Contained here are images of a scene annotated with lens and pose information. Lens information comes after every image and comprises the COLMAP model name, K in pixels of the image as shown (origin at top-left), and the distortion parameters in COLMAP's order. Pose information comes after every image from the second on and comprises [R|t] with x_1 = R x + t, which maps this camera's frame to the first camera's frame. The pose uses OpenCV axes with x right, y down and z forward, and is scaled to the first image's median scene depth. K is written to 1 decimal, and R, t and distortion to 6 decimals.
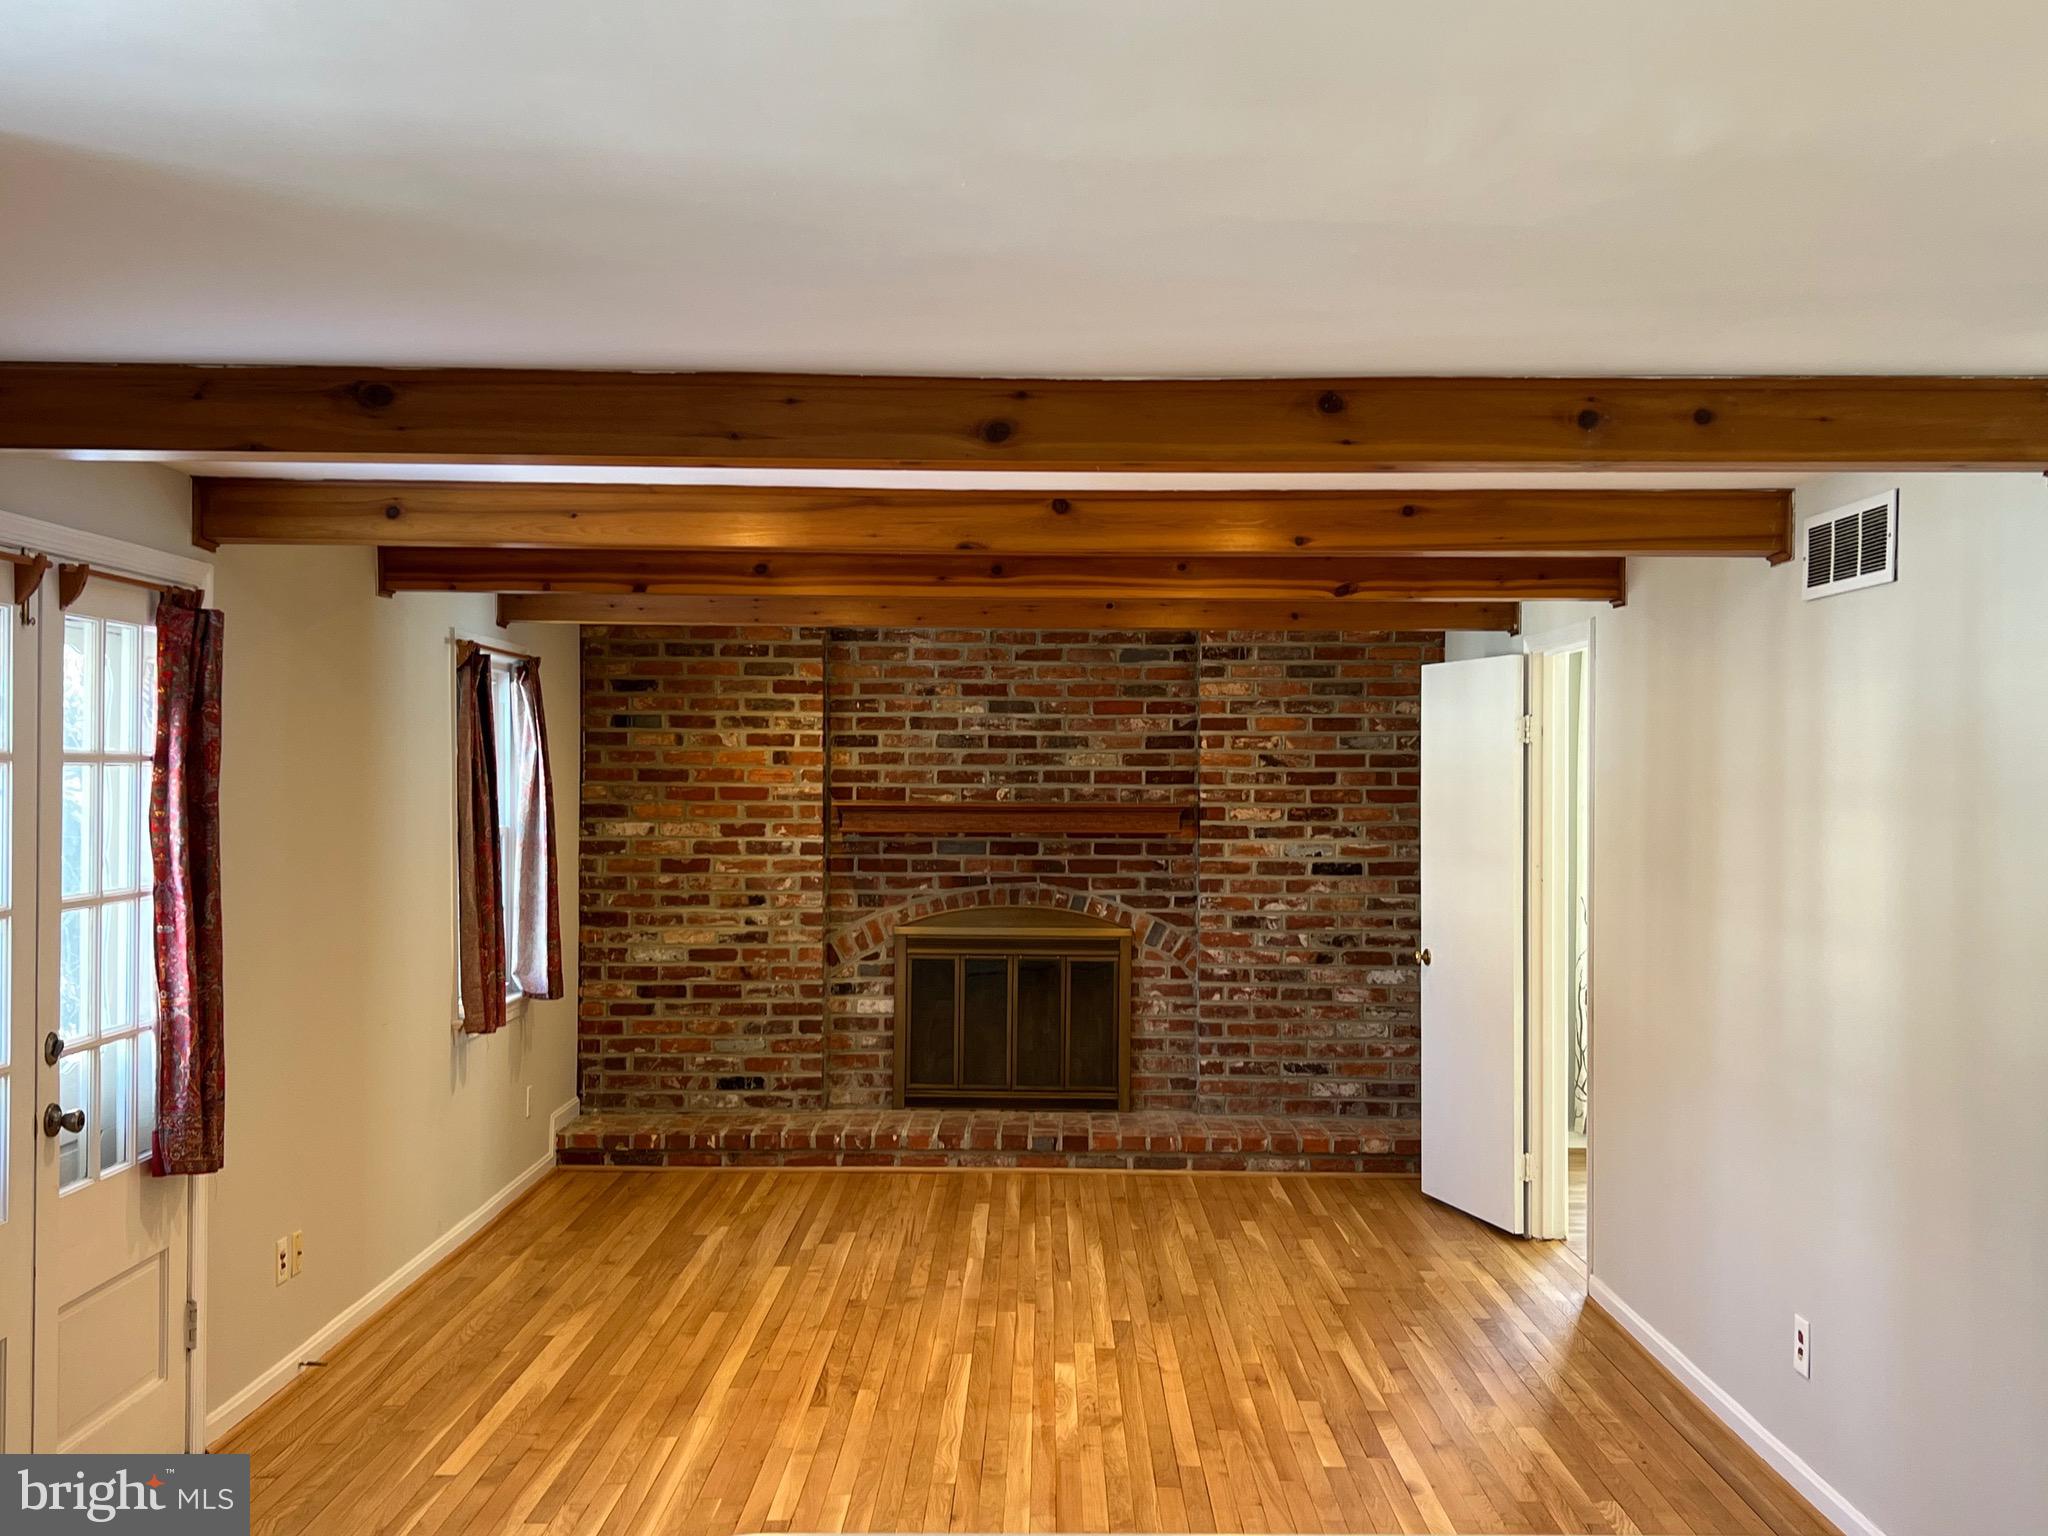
lens RADIAL K [[2103.6, 0, 1021.2], [0, 2103.6, 765.9], [0, 0, 1]] dist [0.168330, -0.359137]
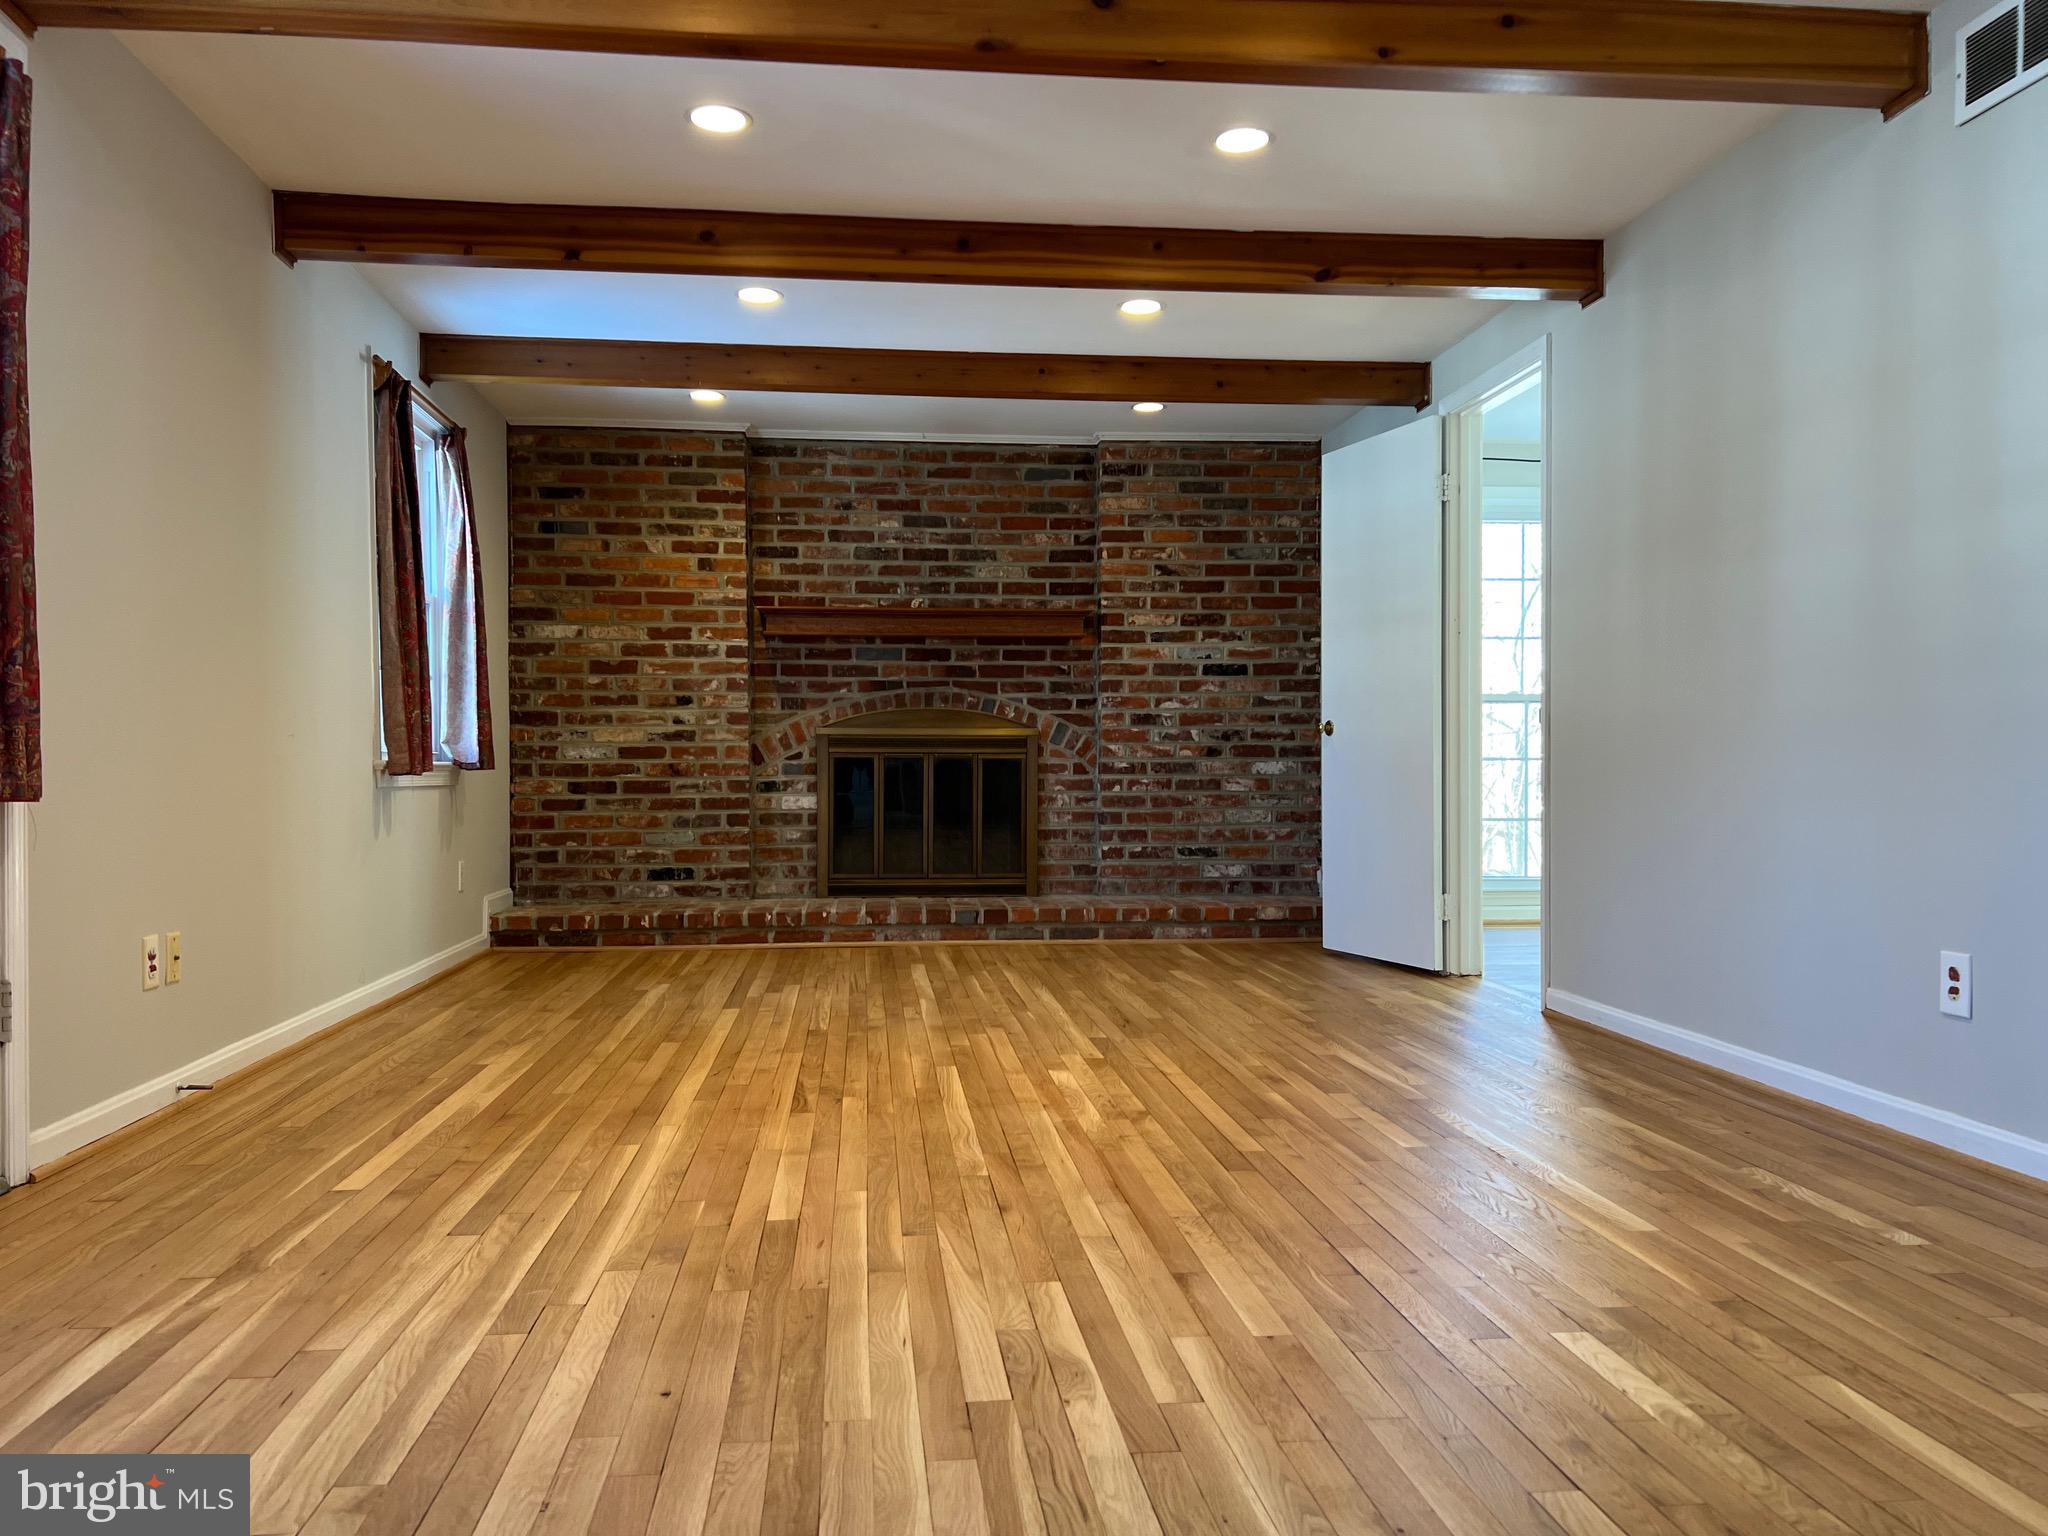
lens RADIAL K [[1532.7, 0, 1019.6], [0, 1532.7, 778.7], [0, 0, 1]] dist [0.086750, -0.124263]
pose [[0.993526, -0.008767, 0.113264, -0.046714], [0.007718, 0.999923, 0.009701, 0.096457], [-0.113340, -0.008764, 0.993518, 0.221068]]
